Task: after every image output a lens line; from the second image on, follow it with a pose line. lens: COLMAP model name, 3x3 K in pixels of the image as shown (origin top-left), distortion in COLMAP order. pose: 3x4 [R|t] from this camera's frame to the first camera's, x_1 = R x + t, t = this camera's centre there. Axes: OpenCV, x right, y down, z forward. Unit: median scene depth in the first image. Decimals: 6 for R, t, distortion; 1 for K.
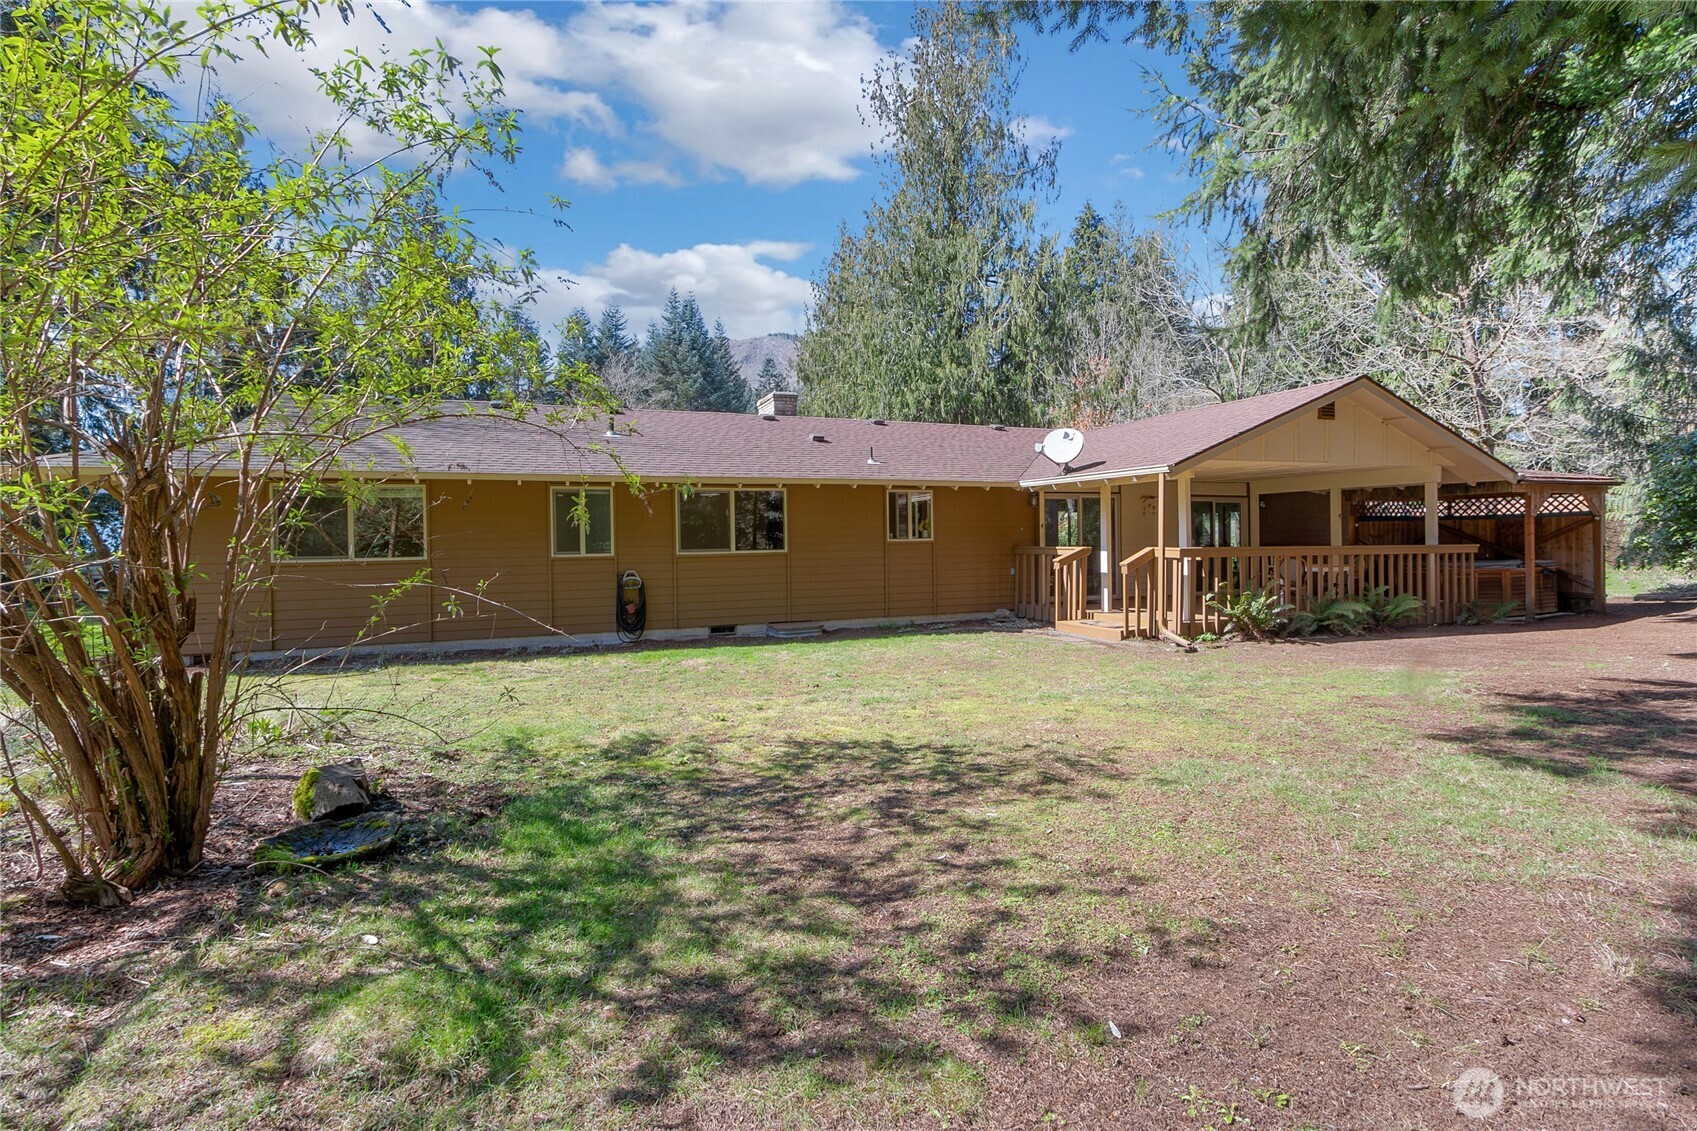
lens RADIAL K [[797.6, 0, 858.1], [0, 797.6, 559.7], [0, 0, 1]] dist [0.001549, -0.001036]
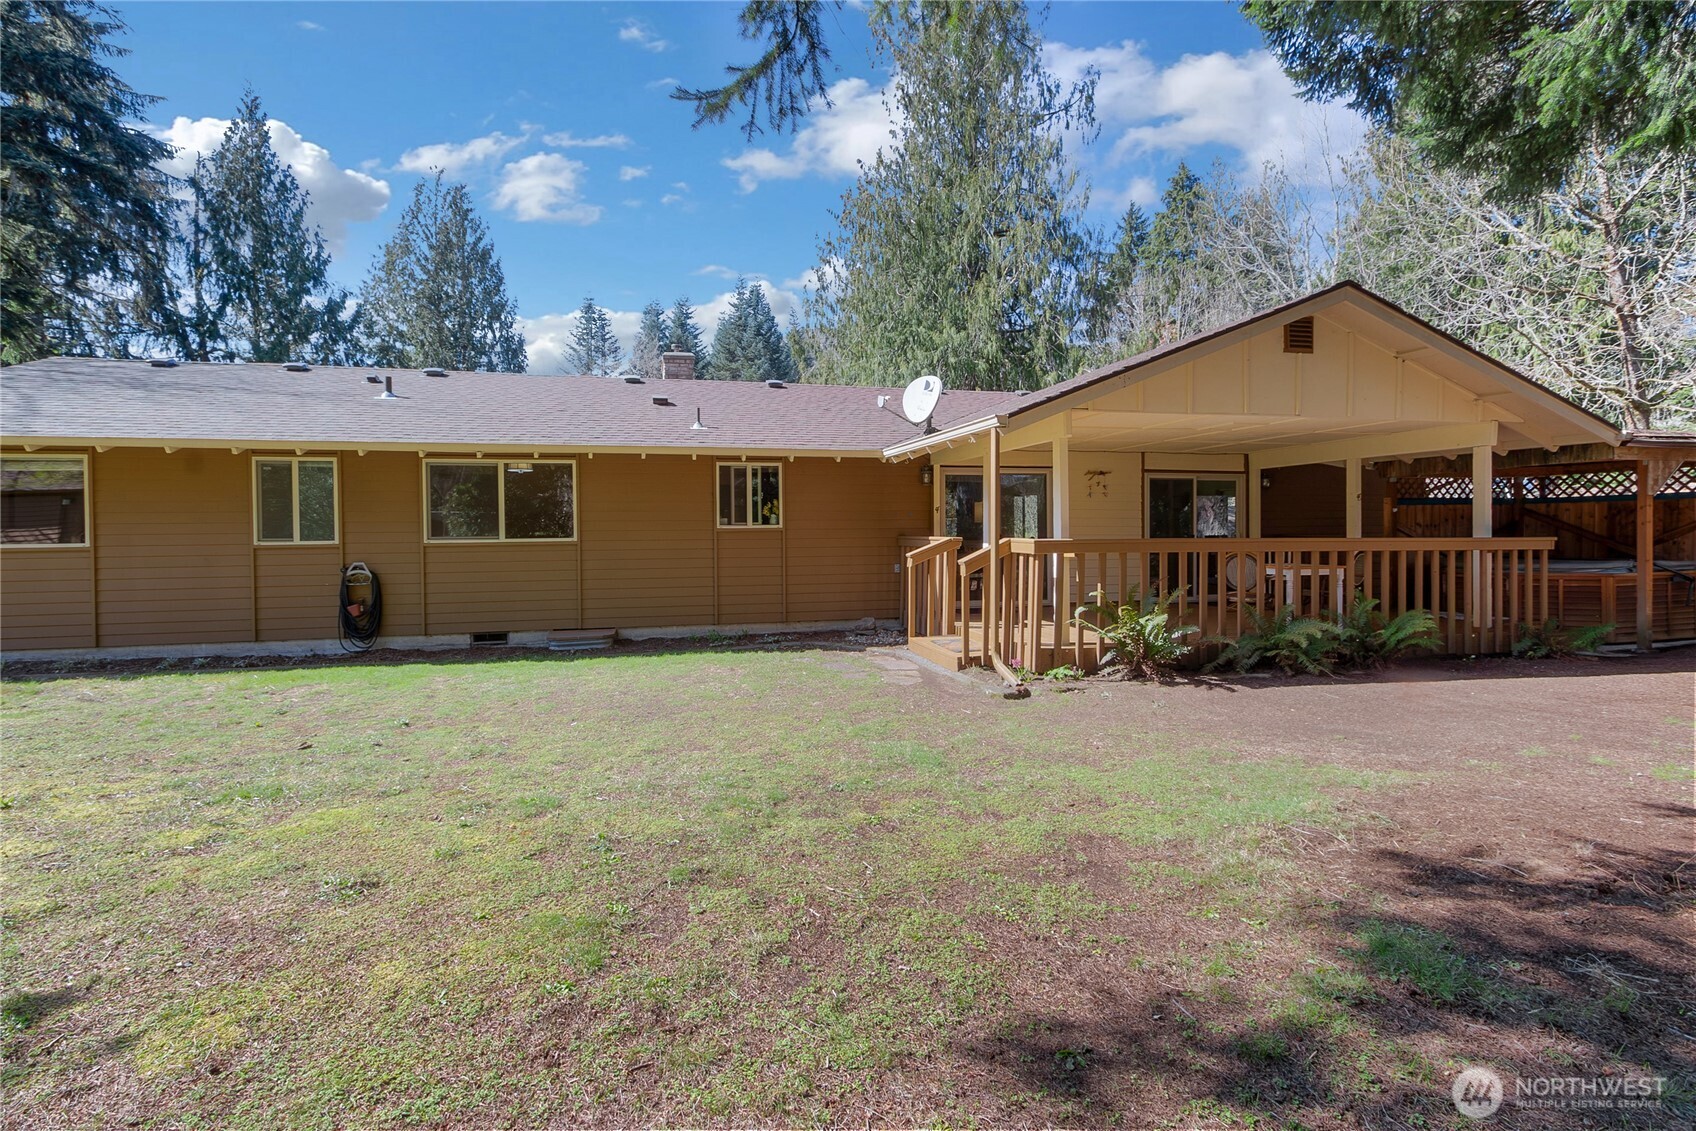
lens RADIAL K [[797.1, 0, 839.2], [0, 797.1, 560.8], [0, 0, 1]] dist [0.001549, -0.001036]
pose [[0.989837, 0.011319, -0.141757, 0.263350], [-0.009081, 0.999824, 0.016423, -0.005048], [0.141918, -0.014969, 0.989765, 0.235792]]
